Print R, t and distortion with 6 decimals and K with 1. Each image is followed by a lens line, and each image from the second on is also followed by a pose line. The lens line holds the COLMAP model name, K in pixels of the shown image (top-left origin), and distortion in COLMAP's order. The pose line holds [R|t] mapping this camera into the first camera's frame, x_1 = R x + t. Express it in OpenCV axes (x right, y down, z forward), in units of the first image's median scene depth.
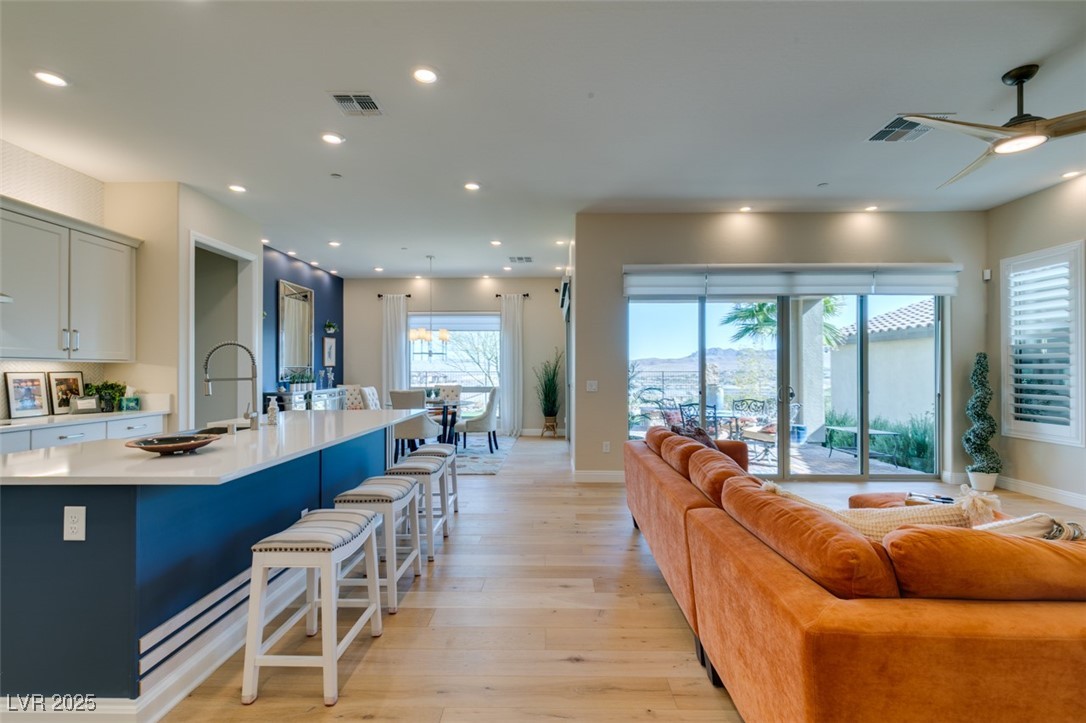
lens RADIAL K [[480.8, 0, 542.9], [0, 480.8, 365.5], [0, 0, 1]] dist [-0.000083, -0.000024]
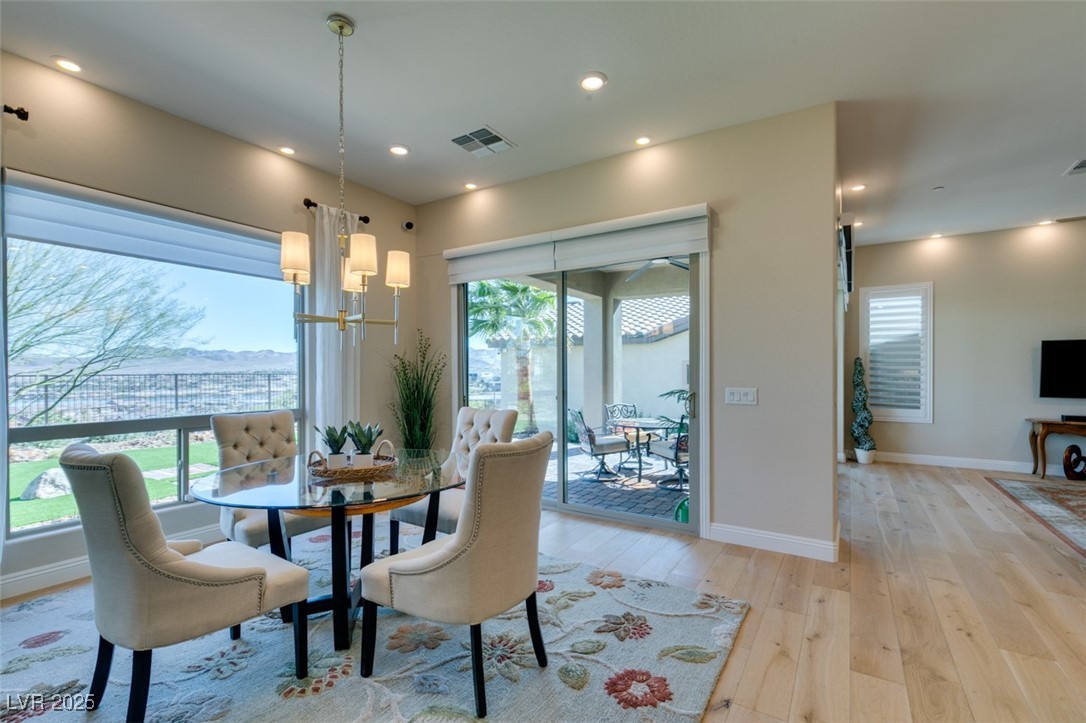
lens RADIAL K [[480.8, 0, 542.5], [0, 480.8, 367.8], [0, 0, 1]] dist [-0.000083, -0.000024]
pose [[0.524525, 0.005237, 0.851379, -0.660503], [-0.007854, 0.999968, -0.001312, 0.009680], [-0.851359, -0.005998, 0.524549, 1.073041]]
